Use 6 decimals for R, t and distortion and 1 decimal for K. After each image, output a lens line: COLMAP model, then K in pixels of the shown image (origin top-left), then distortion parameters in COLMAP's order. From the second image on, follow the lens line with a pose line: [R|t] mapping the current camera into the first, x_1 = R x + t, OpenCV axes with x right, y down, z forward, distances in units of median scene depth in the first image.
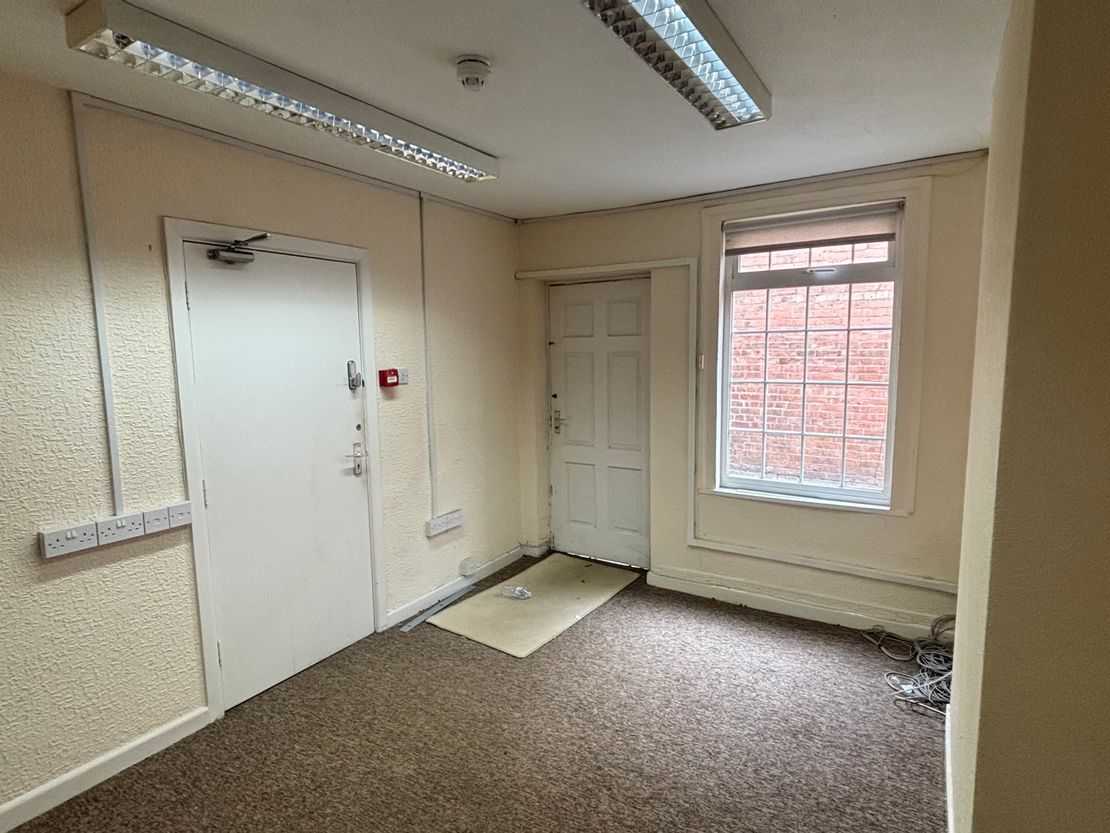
lens RADIAL K [[587.5, 0, 561.9], [0, 587.5, 419.2], [0, 0, 1]] dist [0.000811, 0.000271]
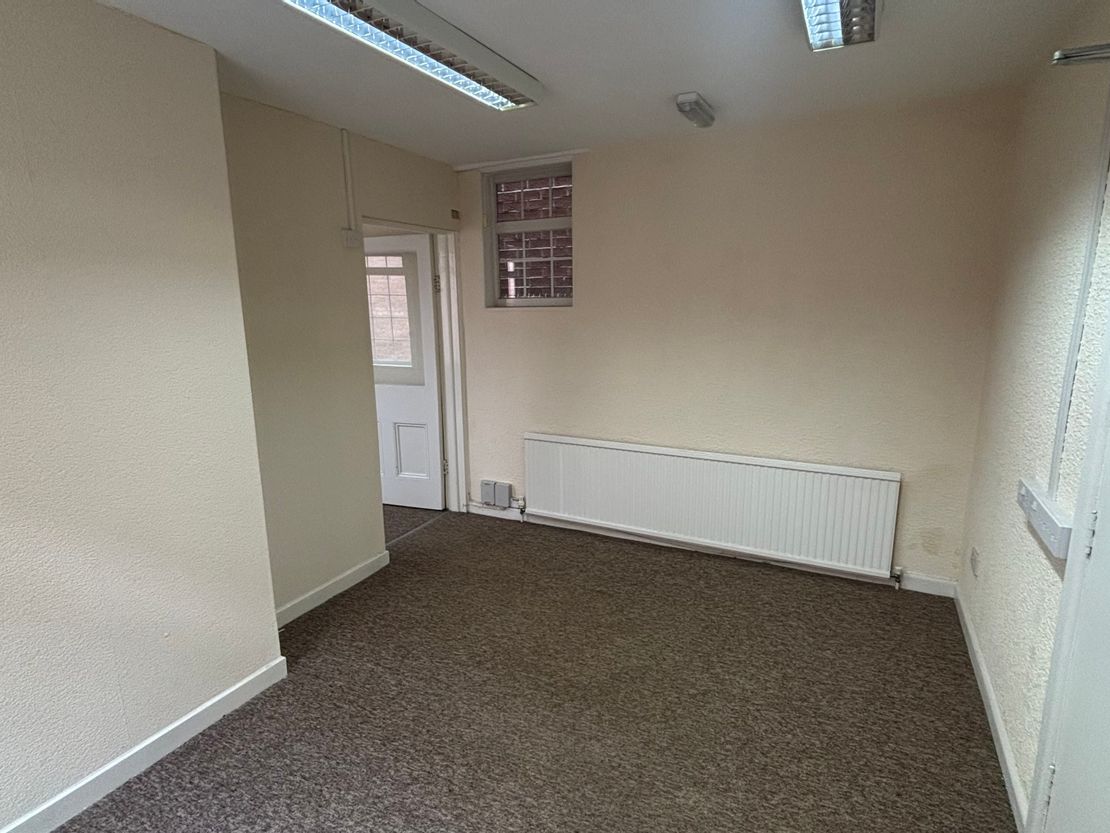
lens RADIAL K [[587.5, 0, 555.0], [0, 587.5, 415.6], [0, 0, 1]] dist [0.000811, 0.000271]
pose [[-0.995238, 0.047456, -0.085139, -0.030644], [0.018554, 0.949739, 0.312491, -0.209827], [0.095690, 0.309424, -0.946097, 1.711925]]
